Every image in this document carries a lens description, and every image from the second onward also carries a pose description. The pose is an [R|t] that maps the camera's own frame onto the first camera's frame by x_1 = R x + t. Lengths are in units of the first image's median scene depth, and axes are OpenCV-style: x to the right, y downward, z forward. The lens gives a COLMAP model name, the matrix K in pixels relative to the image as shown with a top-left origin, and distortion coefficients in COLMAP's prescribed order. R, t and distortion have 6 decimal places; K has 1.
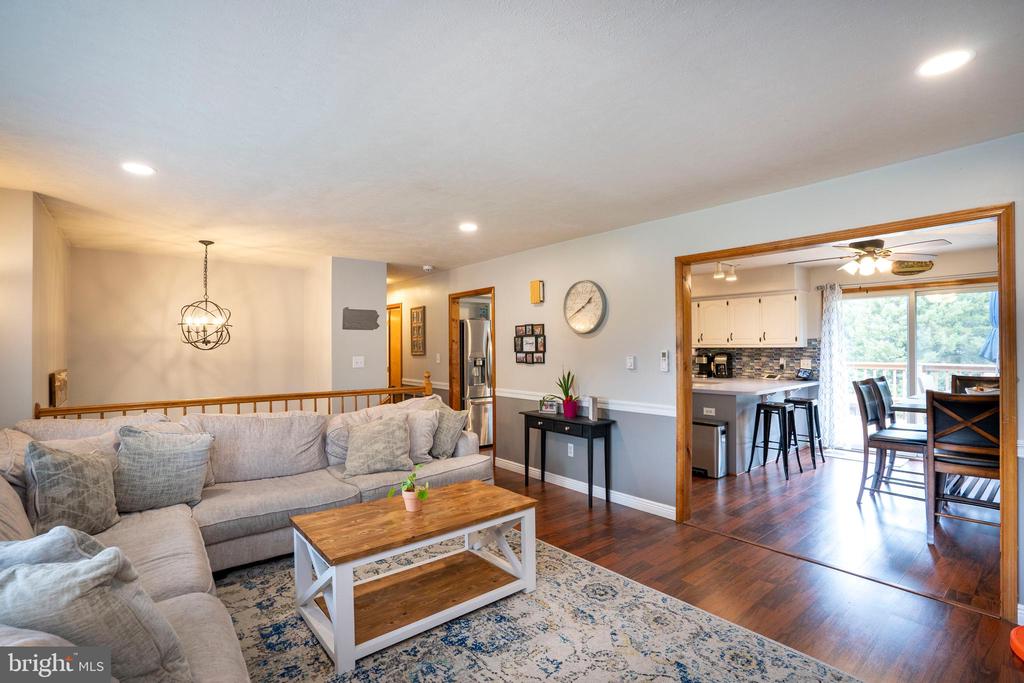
lens RADIAL K [[471.4, 0, 508.9], [0, 471.4, 346.3], [0, 0, 1]] dist [-0.035160, -0.000110]
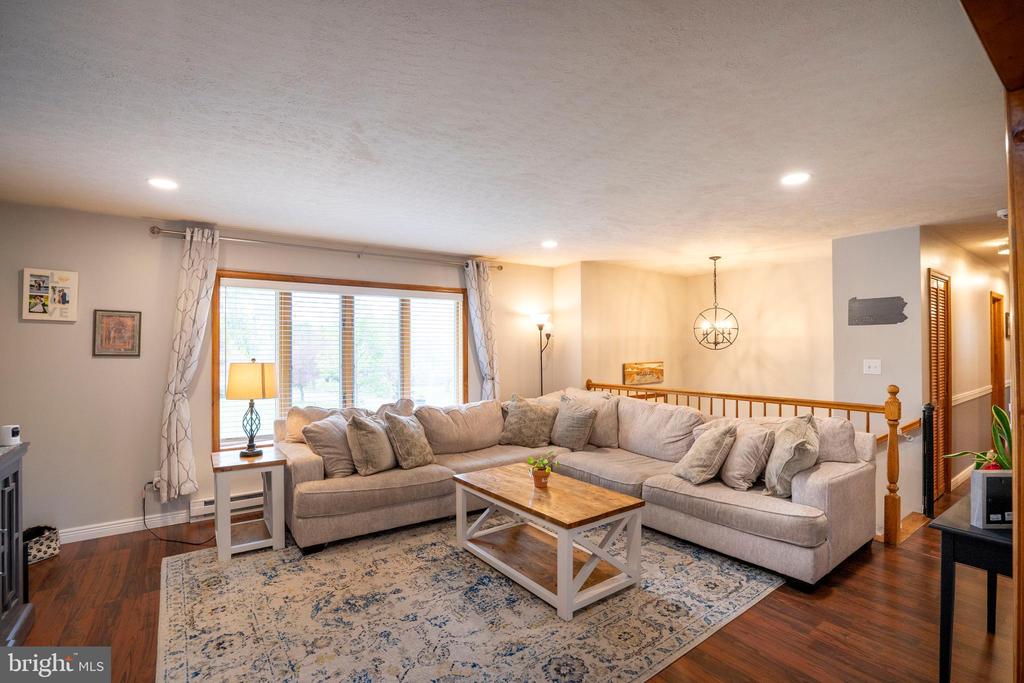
lens RADIAL K [[471.4, 0, 508.9], [0, 471.4, 346.3], [0, 0, 1]] dist [-0.035160, -0.000110]
pose [[-0.052584, -0.004972, -0.998604, 0.789021], [-0.003487, 0.999982, -0.004795, 0.007445], [0.998610, 0.003230, -0.052601, 0.787761]]
